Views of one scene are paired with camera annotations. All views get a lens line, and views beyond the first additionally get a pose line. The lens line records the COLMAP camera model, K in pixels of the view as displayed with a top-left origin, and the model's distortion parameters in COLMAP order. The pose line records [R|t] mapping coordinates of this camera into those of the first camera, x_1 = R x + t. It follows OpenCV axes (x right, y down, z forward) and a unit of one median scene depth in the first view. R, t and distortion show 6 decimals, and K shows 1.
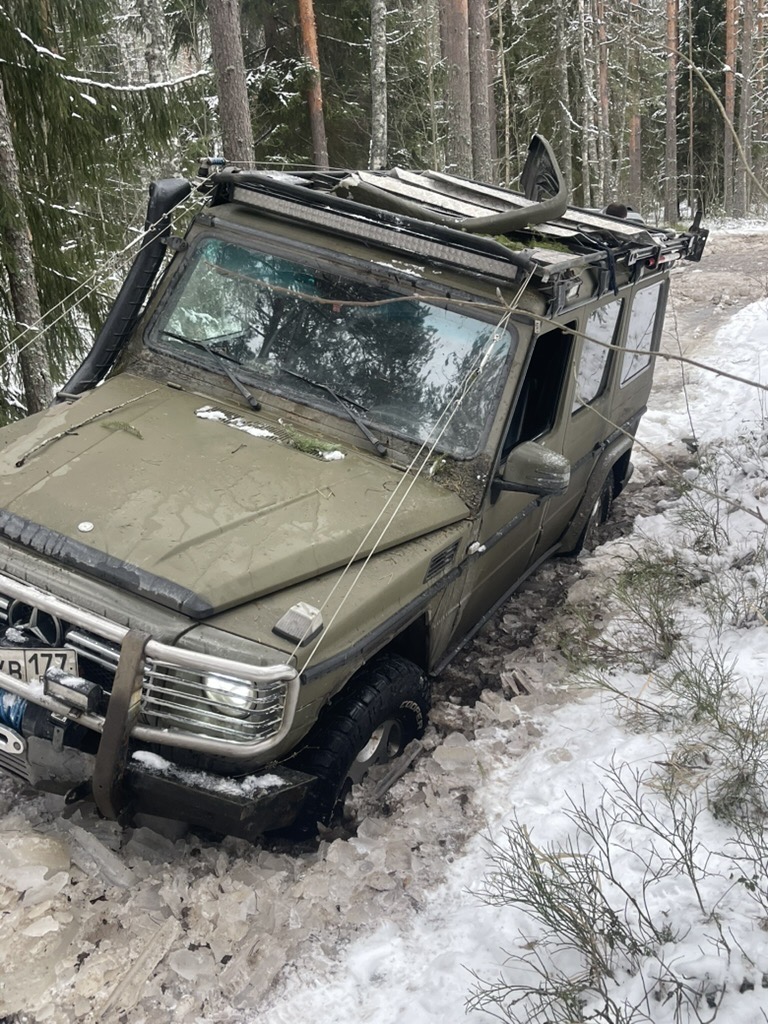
lens RADIAL K [[1137.2, 0, 384.0], [0, 1137.2, 512.0], [0, 0, 1]] dist [0.007638, -0.006899]
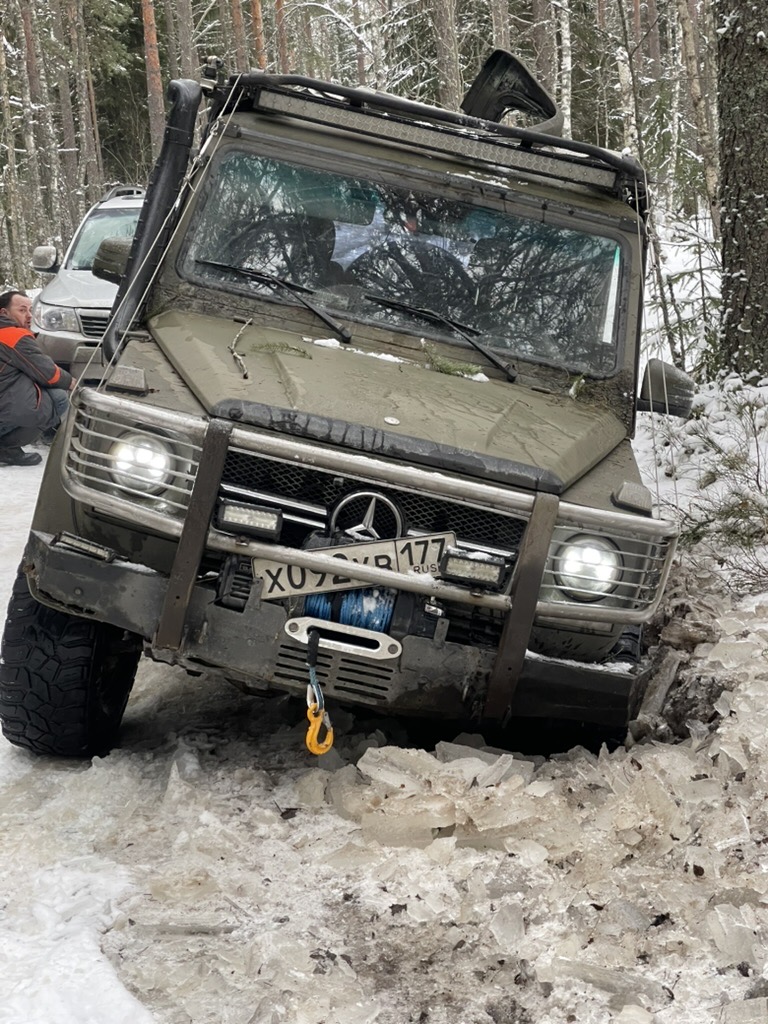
lens RADIAL K [[1916.8, 0, 384.0], [0, 1916.8, 512.0], [0, 0, 1]] dist [-0.012423, 0.159205]
pose [[0.910764, -0.070932, 0.406789, -0.716672], [0.120793, 0.987808, -0.098201, 0.187810], [-0.394864, 0.138576, 0.908229, -0.302894]]
